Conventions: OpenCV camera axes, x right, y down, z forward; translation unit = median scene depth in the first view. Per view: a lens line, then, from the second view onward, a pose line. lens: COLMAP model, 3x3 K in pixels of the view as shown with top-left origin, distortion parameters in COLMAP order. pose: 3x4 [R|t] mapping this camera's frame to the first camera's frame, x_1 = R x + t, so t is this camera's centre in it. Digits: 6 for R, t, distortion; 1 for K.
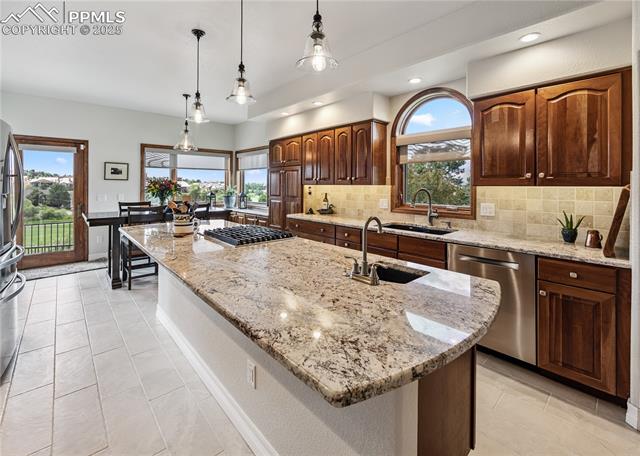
lens RADIAL K [[283.3, 0, 315.2], [0, 283.3, 185.0], [0, 0, 1]] dist [-0.002746, -0.000490]
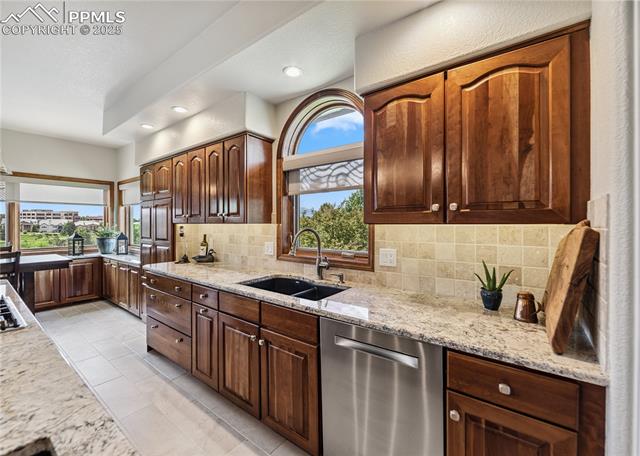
lens RADIAL K [[268.7, 0, 317.6], [0, 268.7, 224.2], [0, 0, 1]] dist [-0.001286, -0.000254]
pose [[0.982011, -0.004056, 0.188778, 0.239438], [0.003853, 0.999992, 0.001445, 0.001653], [-0.188782, -0.000692, 0.982019, 0.287931]]
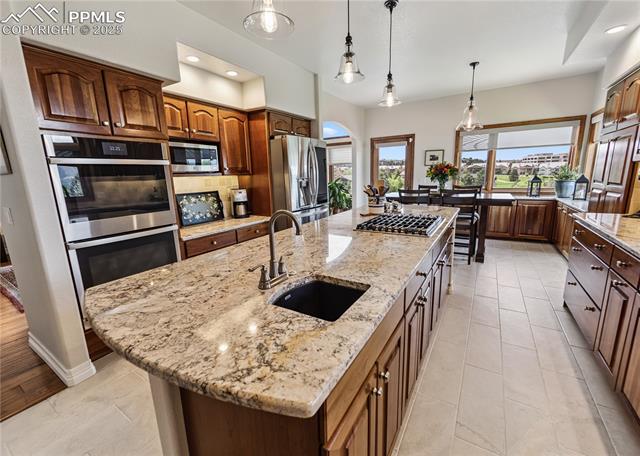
lens RADIAL K [[269.2, 0, 320.0], [0, 269.2, 228.0], [0, 0, 1]] dist [0.002390, 0.000237]
pose [[0.281322, 0.179368, -0.942701, 0.361505], [0.028856, 0.980350, 0.195142, 0.005787], [0.959179, -0.082100, 0.270618, 0.344736]]
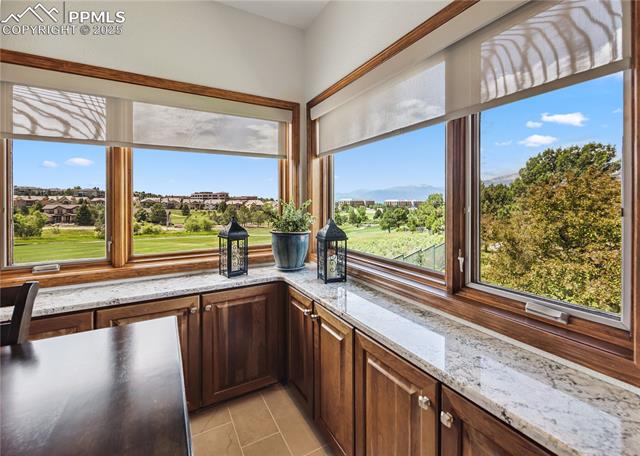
lens RADIAL K [[281.1, 0, 315.5], [0, 281.1, 196.3], [0, 0, 1]] dist [-0.002178, -0.000129]
pose [[0.971787, -0.012872, -0.235507, -0.360266], [0.007431, 0.999685, -0.023977, 0.010226], [0.235741, 0.021551, 0.971577, 1.259545]]
